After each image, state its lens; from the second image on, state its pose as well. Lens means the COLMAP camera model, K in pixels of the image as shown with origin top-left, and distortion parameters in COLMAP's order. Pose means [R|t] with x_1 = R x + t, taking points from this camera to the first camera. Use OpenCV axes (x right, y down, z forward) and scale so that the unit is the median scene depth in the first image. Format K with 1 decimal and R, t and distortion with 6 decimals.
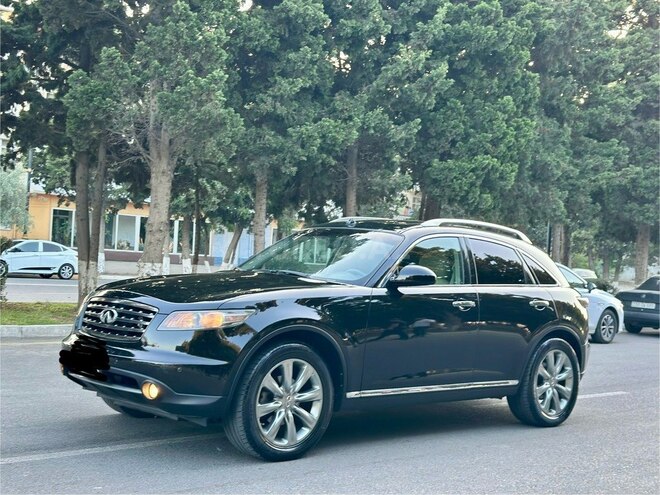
lens RADIAL K [[937.2, 0, 332.1], [0, 937.2, 248.8], [0, 0, 1]] dist [0.217654, -0.458570]
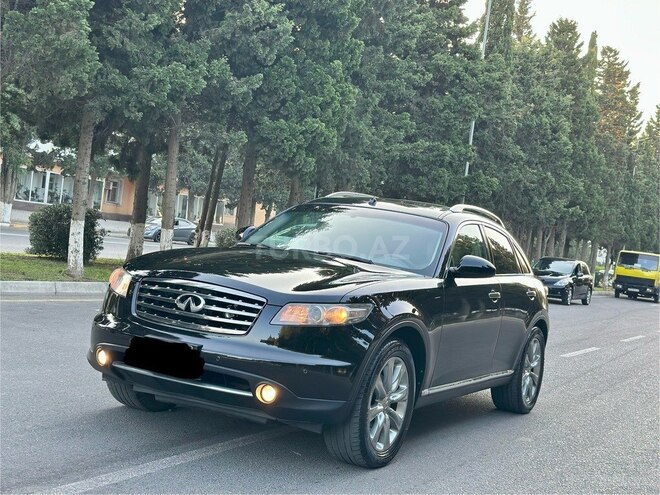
lens RADIAL K [[937.2, 0, 332.1], [0, 937.2, 248.8], [0, 0, 1]] dist [0.217654, -0.458570]
pose [[0.936796, 0.052022, 0.345987, -0.177421], [-0.072249, 0.996334, 0.045815, -0.011052], [-0.342335, -0.067917, 0.937120, 0.069722]]
